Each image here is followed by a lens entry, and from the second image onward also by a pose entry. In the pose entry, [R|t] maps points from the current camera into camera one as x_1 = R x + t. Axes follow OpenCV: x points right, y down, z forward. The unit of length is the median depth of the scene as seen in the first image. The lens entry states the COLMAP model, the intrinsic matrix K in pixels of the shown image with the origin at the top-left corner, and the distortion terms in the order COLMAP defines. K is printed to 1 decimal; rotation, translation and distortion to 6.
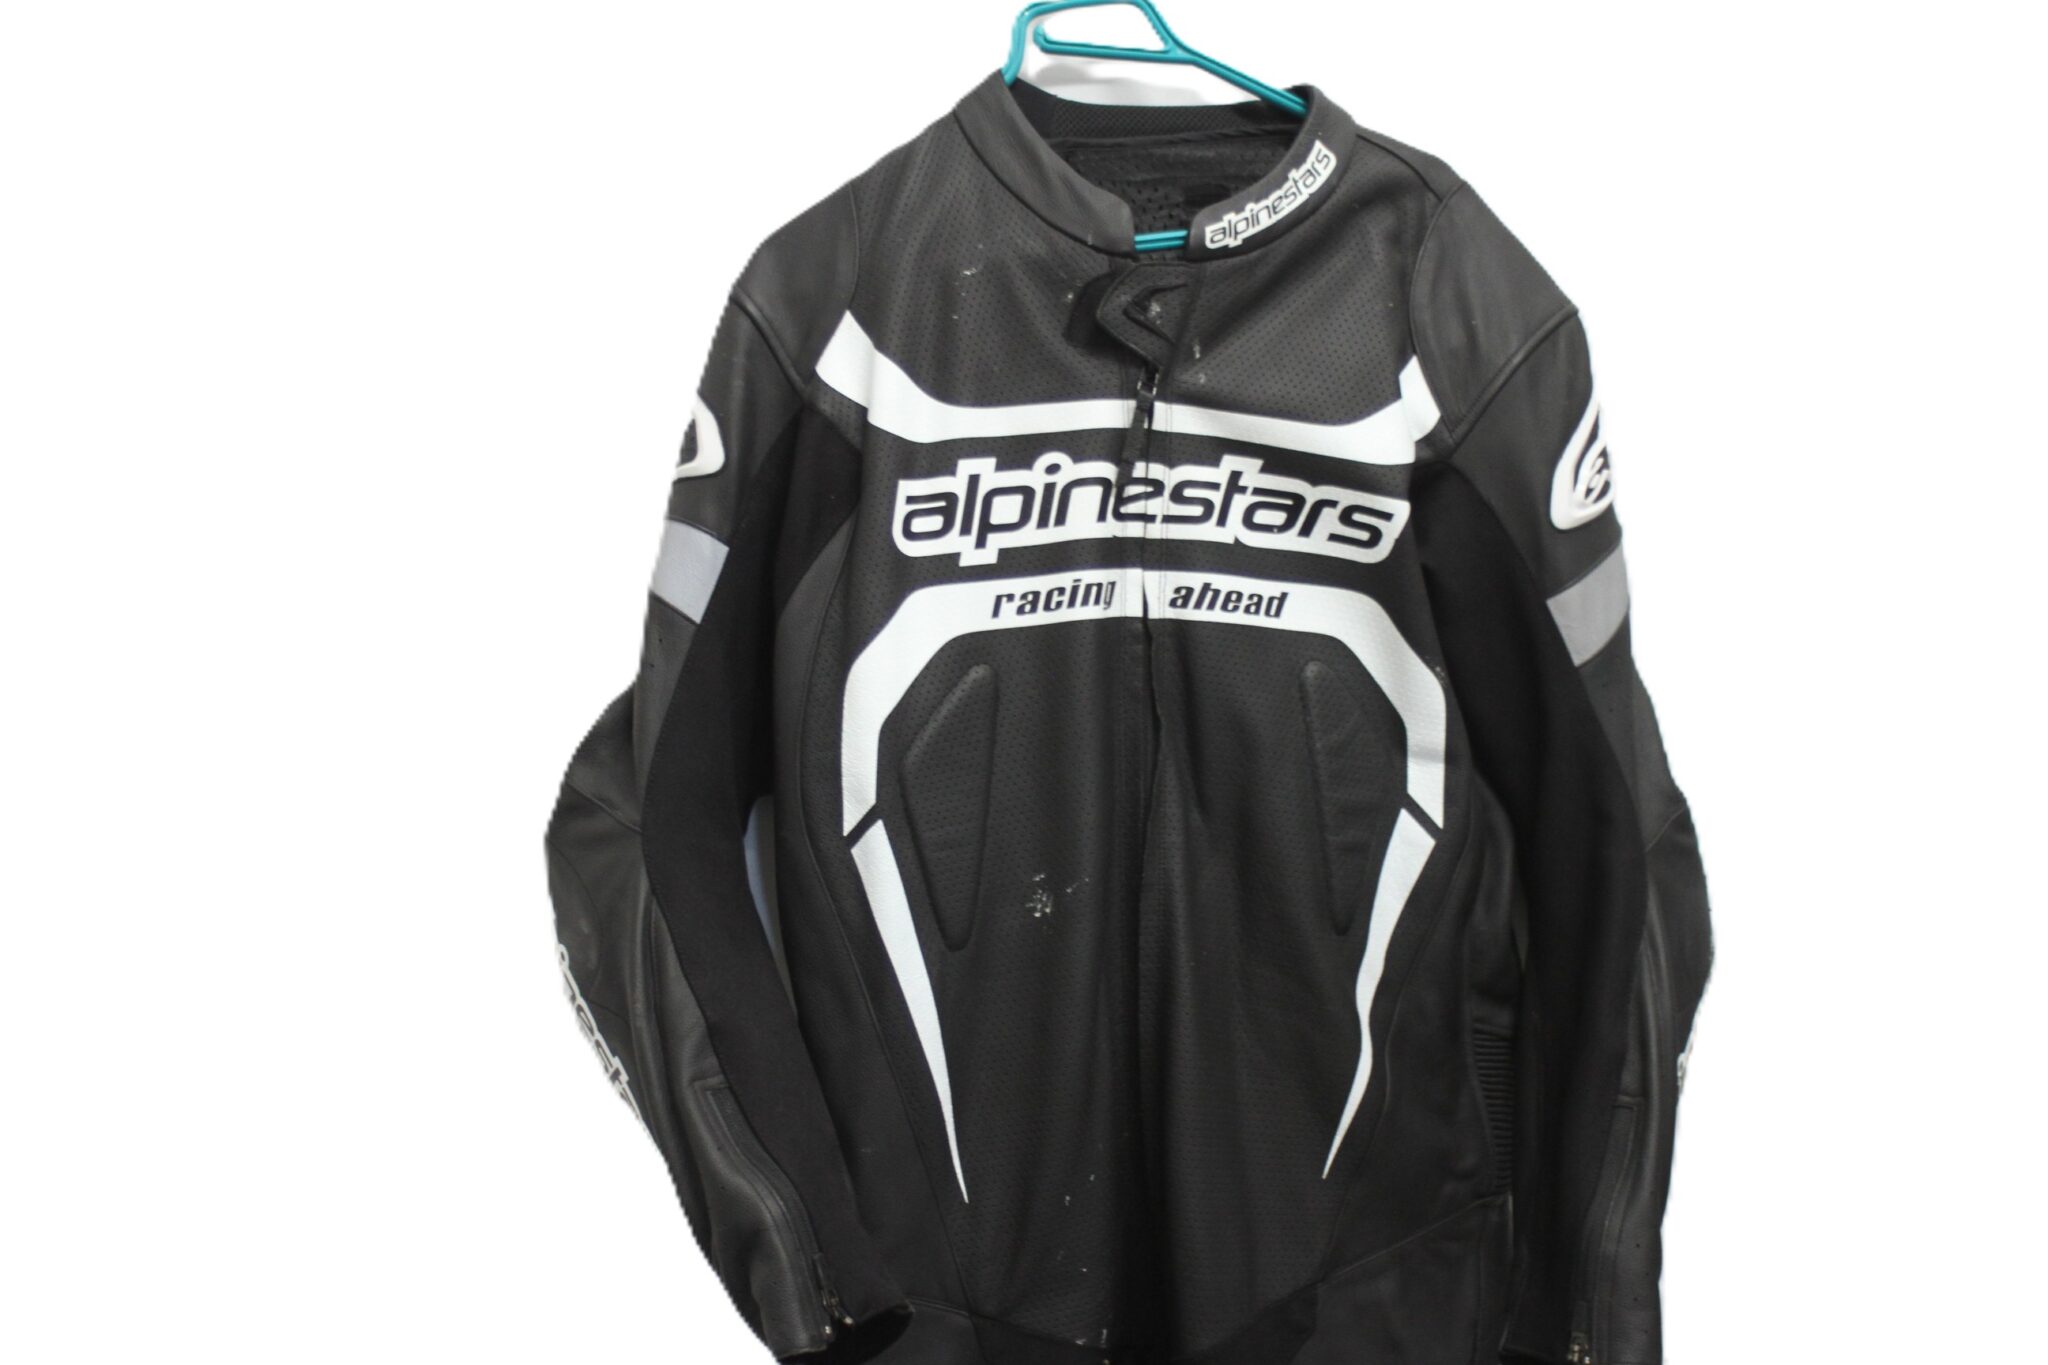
lens RADIAL K [[2753.4, 0, 1028.6], [0, 2753.4, 689.6], [0, 0, 1]] dist [-0.140849, 0.000000]
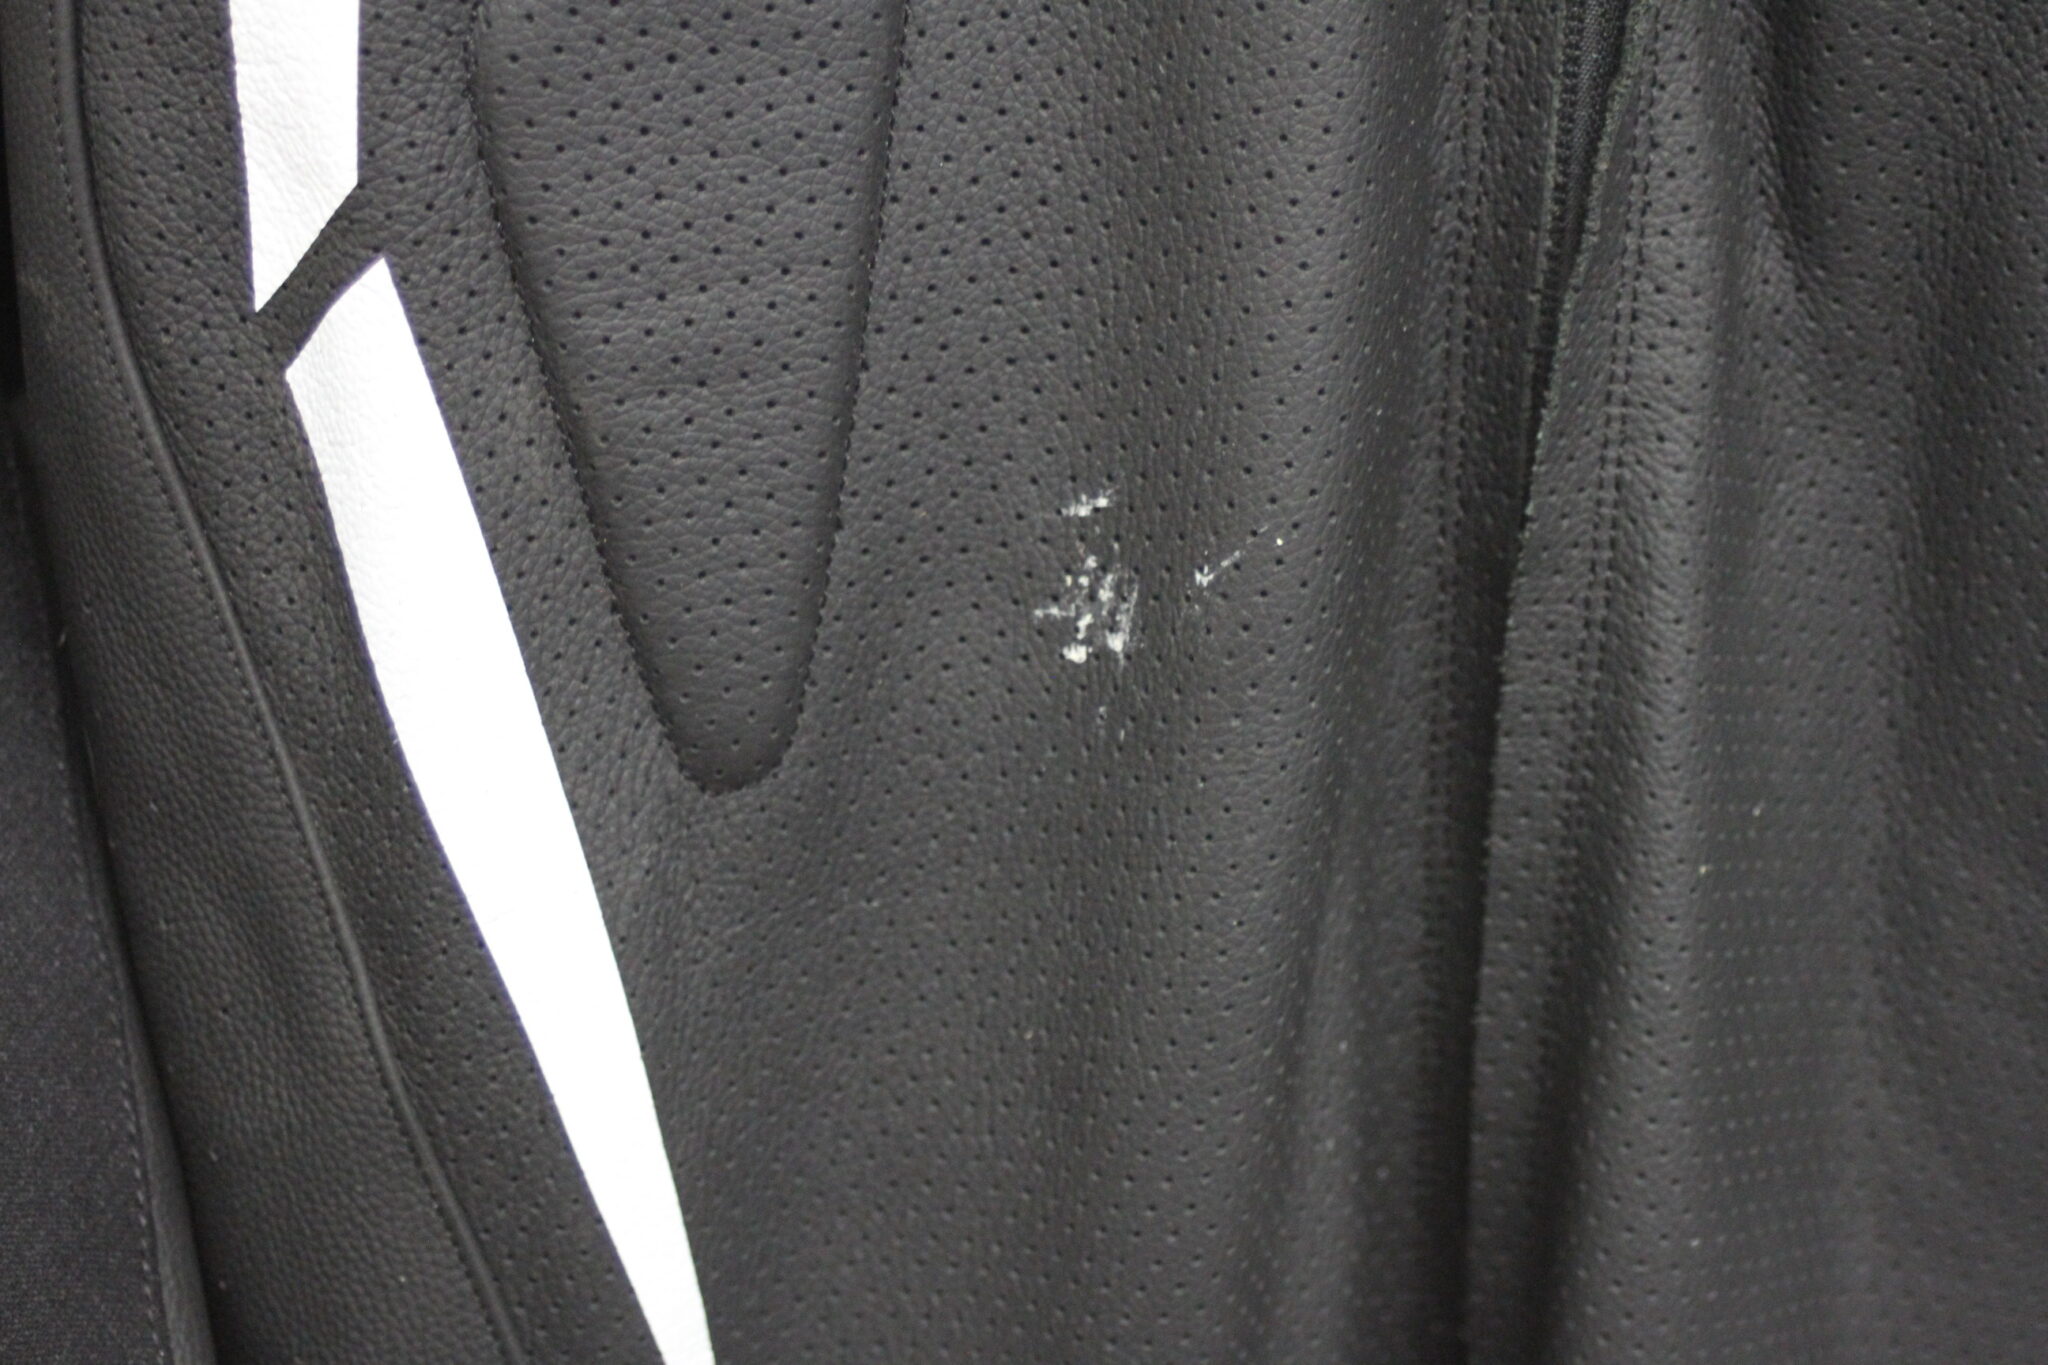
lens RADIAL K [[3653.4, 0, 1019.1], [0, 3653.4, 672.4], [0, 0, 1]] dist [-0.042453, 0.000000]
pose [[0.990864, 0.070687, -0.114857, 0.035075], [-0.038234, 0.963930, 0.263395, -0.001584], [0.129332, -0.256597, 0.957826, 0.681963]]
